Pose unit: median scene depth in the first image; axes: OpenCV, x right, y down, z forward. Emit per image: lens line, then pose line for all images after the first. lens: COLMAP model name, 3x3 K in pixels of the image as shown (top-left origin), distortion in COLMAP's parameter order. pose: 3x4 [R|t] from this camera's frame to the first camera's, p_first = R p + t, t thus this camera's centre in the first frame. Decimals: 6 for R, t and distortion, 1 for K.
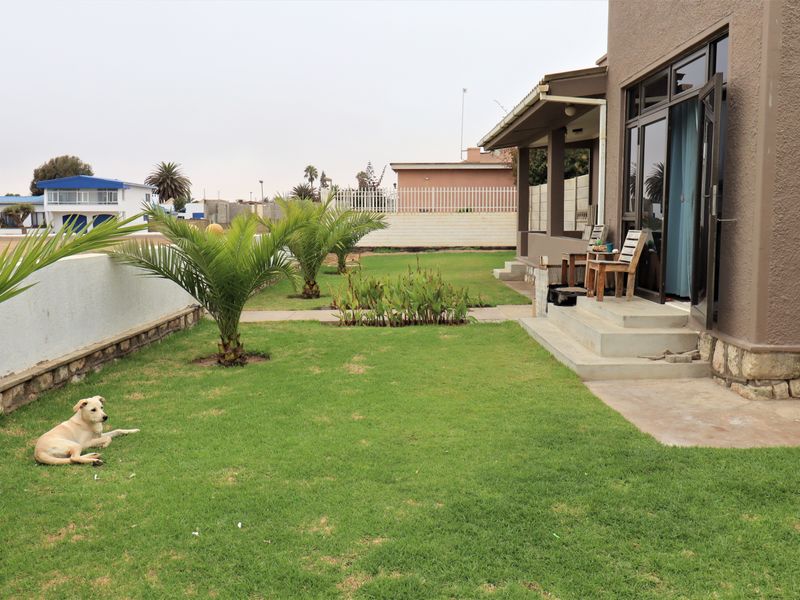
lens RADIAL K [[688.5, 0, 415.7], [0, 688.5, 298.5], [0, 0, 1]] dist [0.026769, -0.010989]
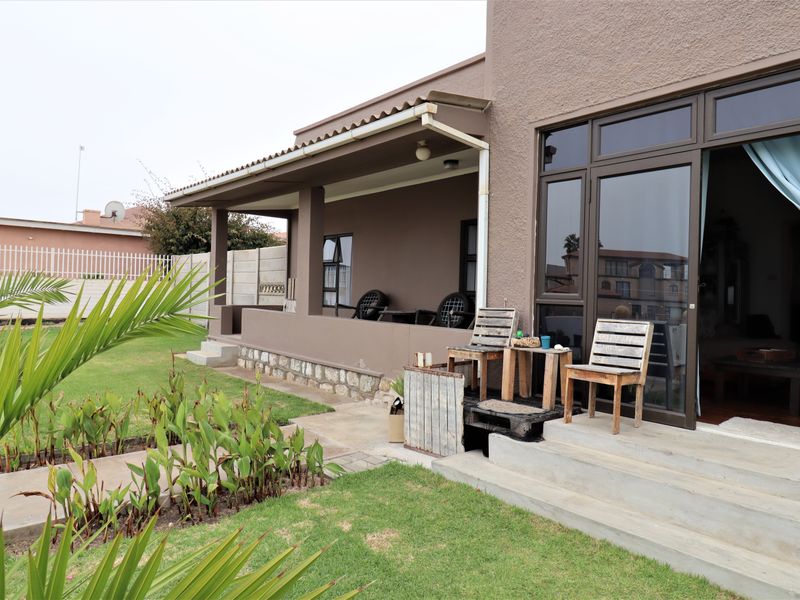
lens RADIAL K [[534.4, 0, 401.1], [0, 534.4, 296.3], [0, 0, 1]] dist [0.007665, 0.002203]
pose [[0.770376, 0.021819, 0.637217, -0.152849], [0.043395, 0.995302, -0.086544, -0.066999], [-0.636112, 0.094323, 0.765810, 0.567888]]
